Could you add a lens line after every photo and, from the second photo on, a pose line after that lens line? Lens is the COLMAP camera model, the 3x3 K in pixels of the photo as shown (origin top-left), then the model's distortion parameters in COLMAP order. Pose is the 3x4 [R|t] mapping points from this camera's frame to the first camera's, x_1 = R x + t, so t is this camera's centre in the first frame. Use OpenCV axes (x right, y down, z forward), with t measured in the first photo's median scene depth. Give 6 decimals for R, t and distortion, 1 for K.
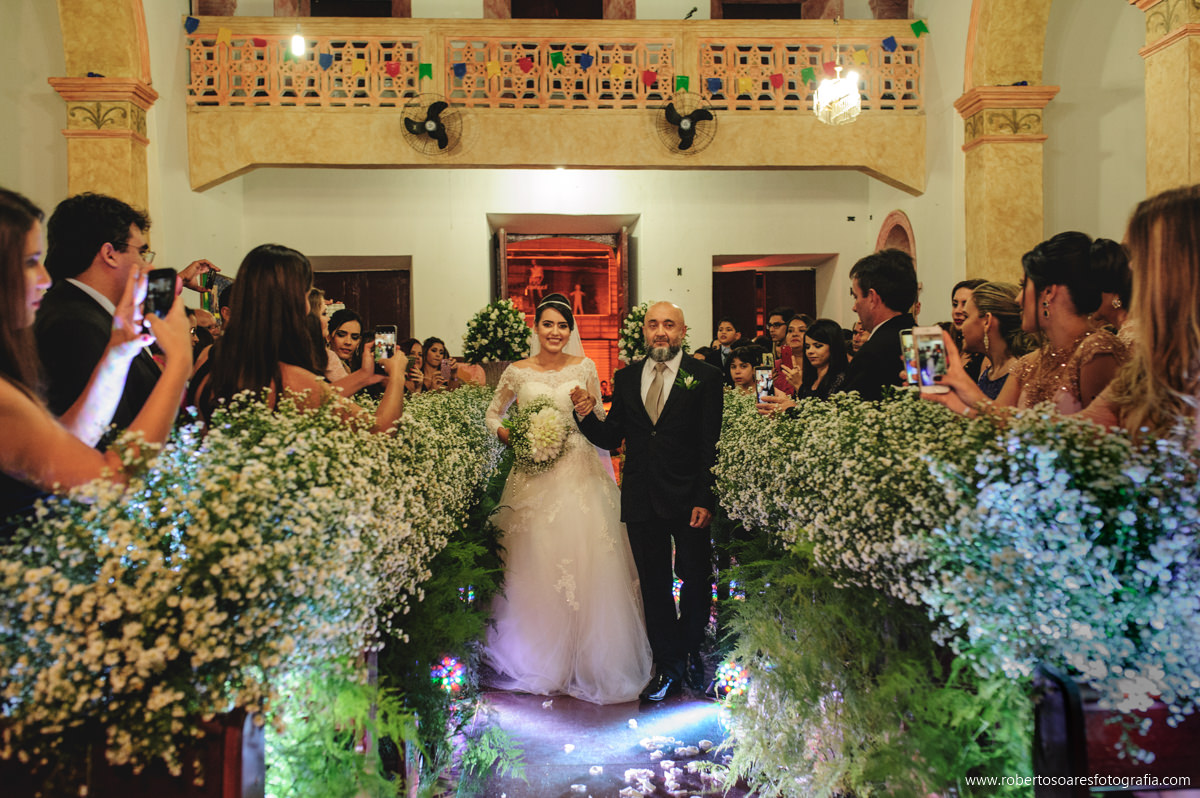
lens RADIAL K [[1203.4, 0, 617.8], [0, 1203.4, 399.5], [0, 0, 1]] dist [-0.002373, -0.006699]
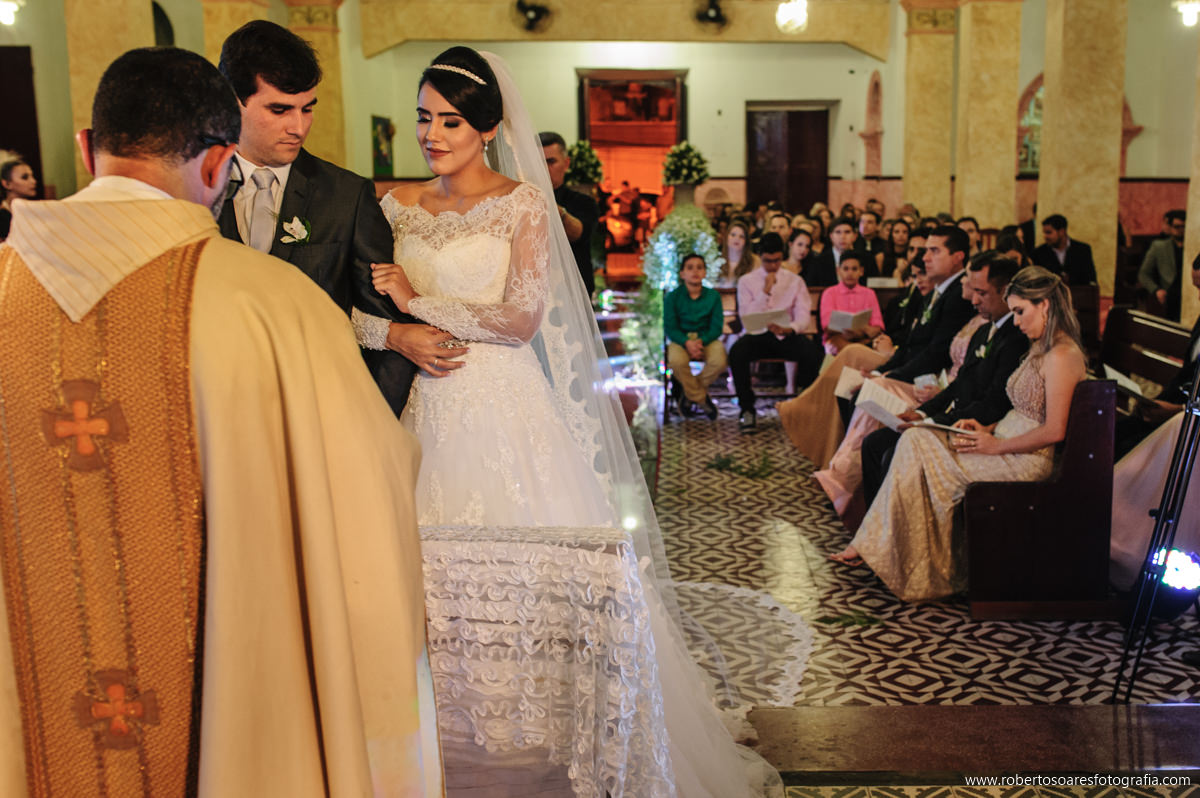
lens RADIAL K [[1313.4, 0, 678.6], [0, 1313.4, 402.1], [0, 0, 1]] dist [-0.002675, -0.002829]
pose [[0.998778, 0.016805, -0.046467, 0.093019], [-0.009614, 0.988508, 0.150862, -0.010995], [0.048468, -0.150231, 0.987462, -0.561274]]
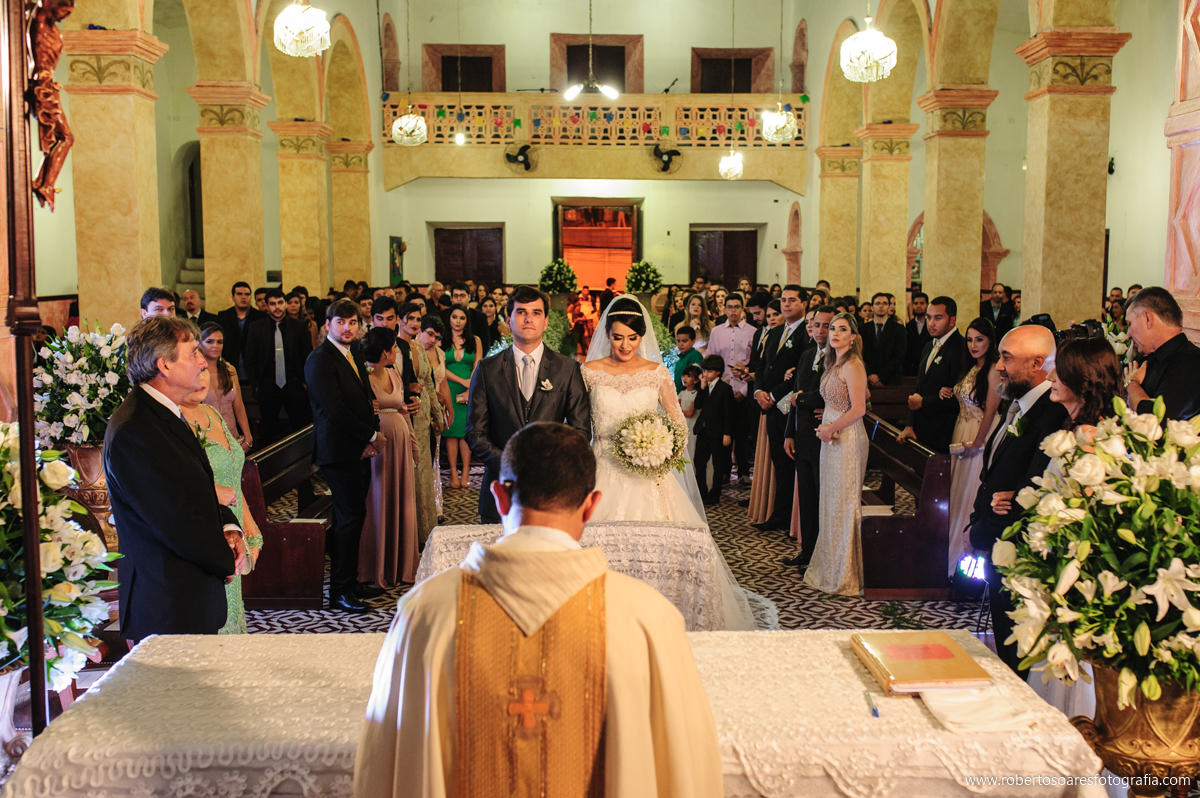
lens RADIAL K [[1203.4, 0, 617.8], [0, 1203.4, 399.5], [0, 0, 1]] dist [-0.002373, -0.006699]
pose [[0.998939, 0.018067, -0.042368, 0.065769], [-0.014055, 0.995552, 0.093155, -0.039041], [0.043863, -0.092461, 0.994750, -0.756586]]
